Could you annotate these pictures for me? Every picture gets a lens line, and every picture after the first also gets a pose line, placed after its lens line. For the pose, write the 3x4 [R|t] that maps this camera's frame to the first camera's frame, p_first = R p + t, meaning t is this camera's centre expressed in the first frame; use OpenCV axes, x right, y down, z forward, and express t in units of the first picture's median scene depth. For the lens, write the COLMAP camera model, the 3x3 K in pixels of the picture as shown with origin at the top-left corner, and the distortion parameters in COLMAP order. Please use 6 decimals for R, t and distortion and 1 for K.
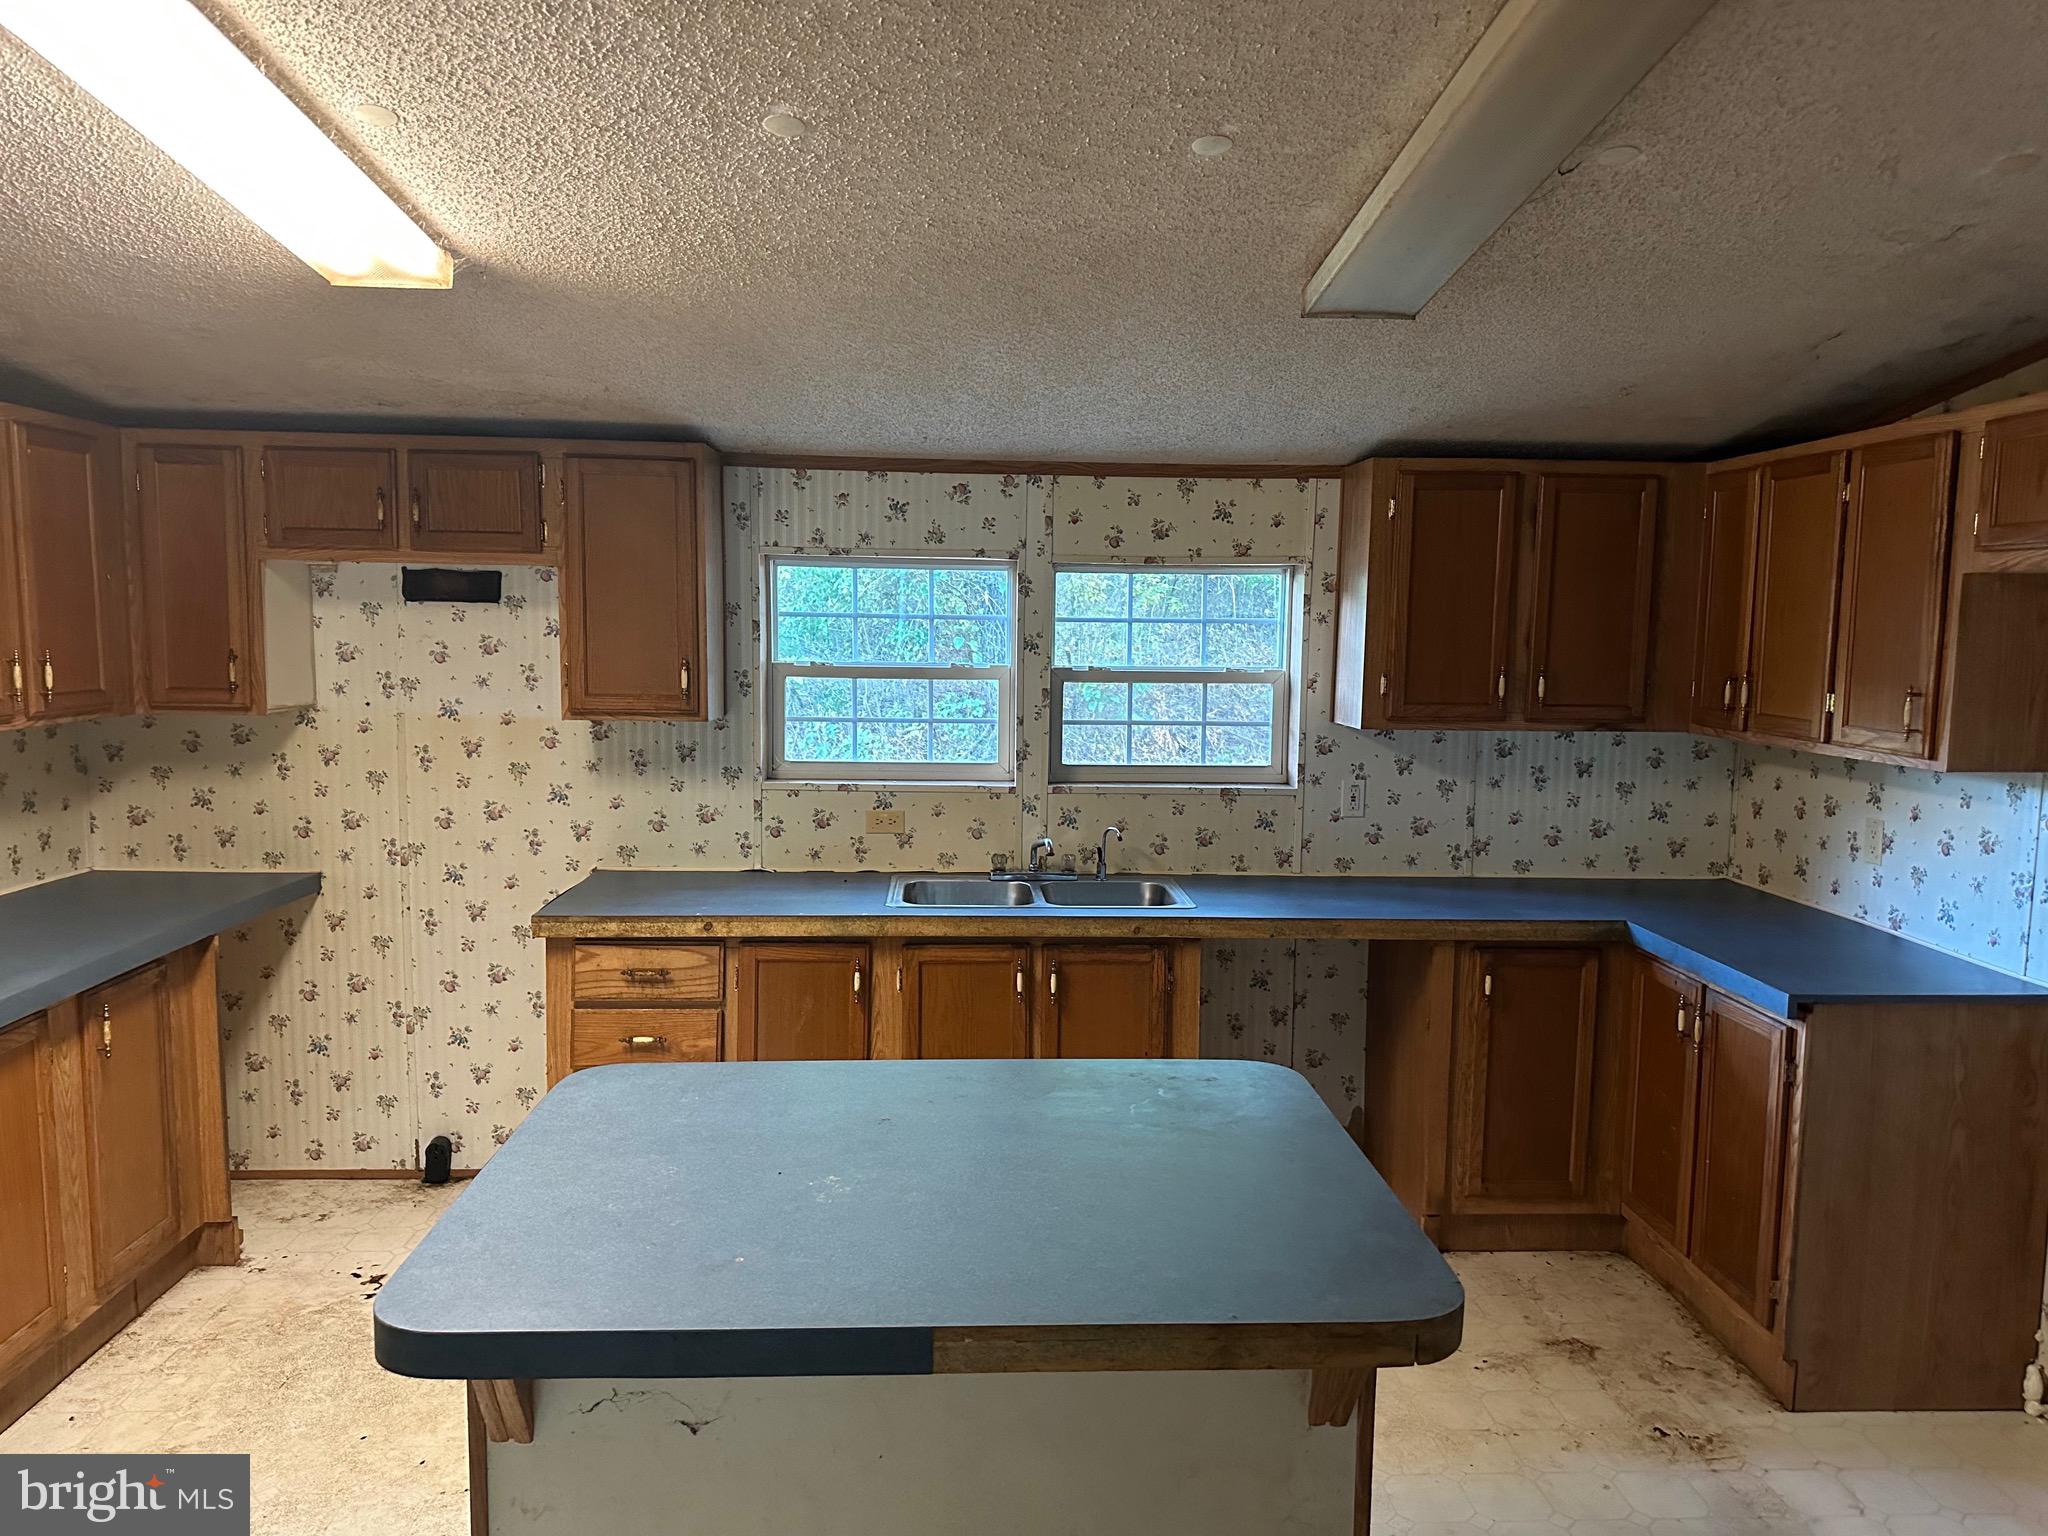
lens RADIAL K [[1453.5, 0, 1021.7], [0, 1453.5, 778.3], [0, 0, 1]] dist [0.056966, -0.034391]
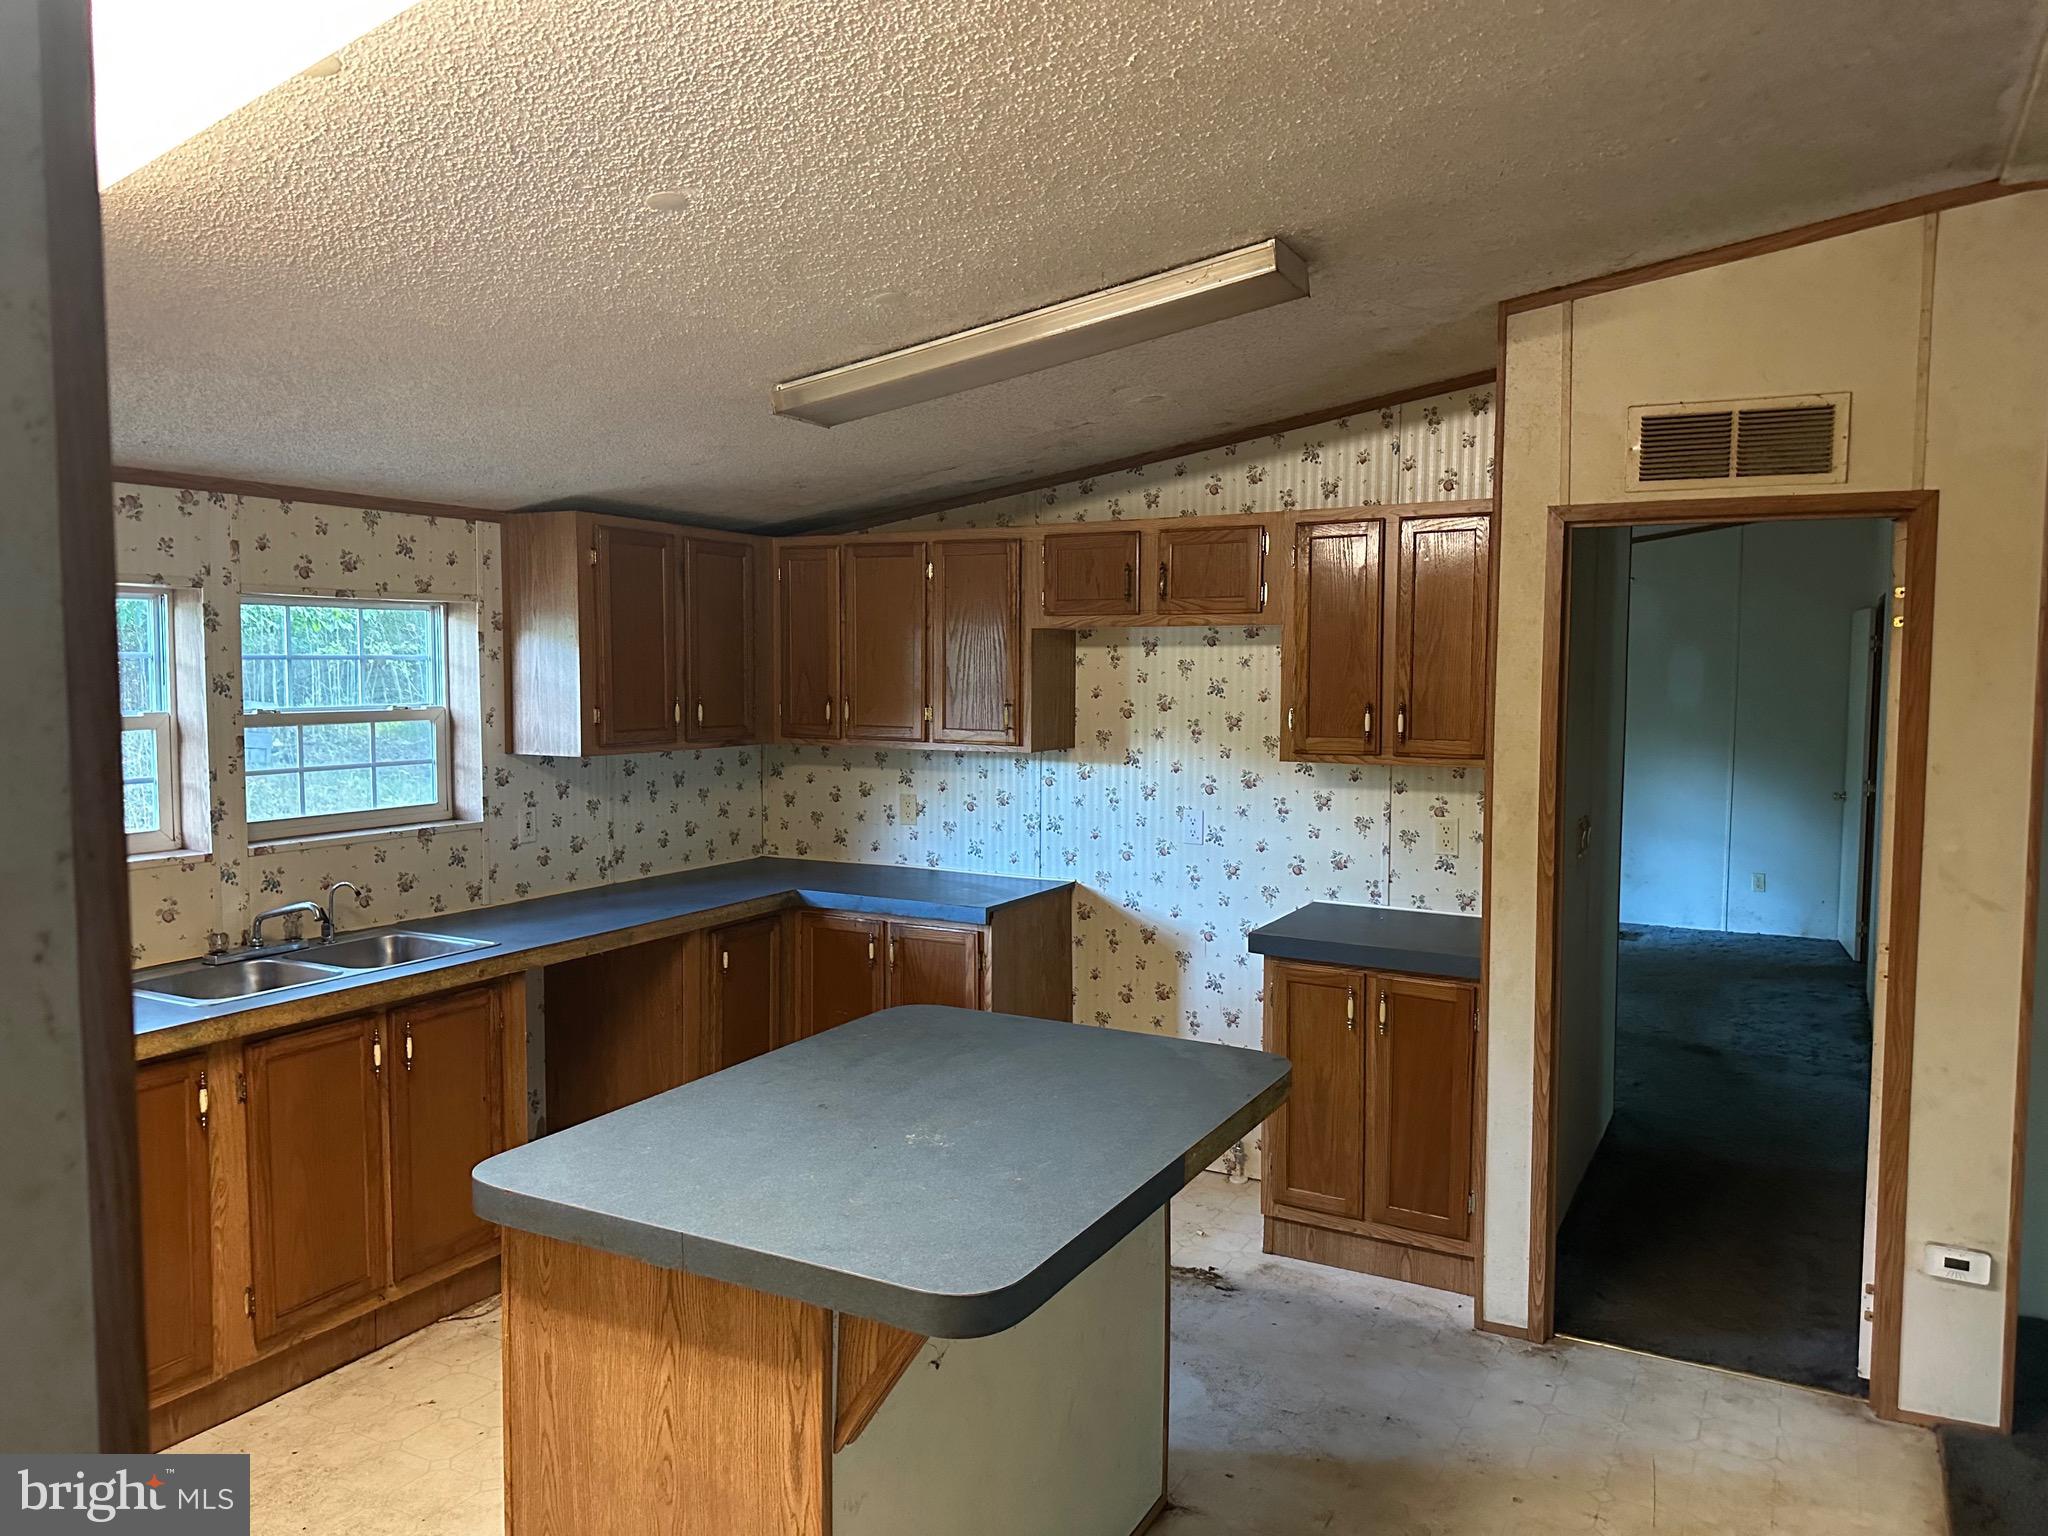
lens RADIAL K [[1453.5, 0, 1069.6], [0, 1453.5, 739.6], [0, 0, 1]] dist [0.056966, -0.034391]
pose [[0.490114, -0.055514, 0.869889, -0.513512], [0.096452, 0.995295, 0.009174, -0.020275], [-0.866306, 0.079407, 0.493162, 0.136549]]
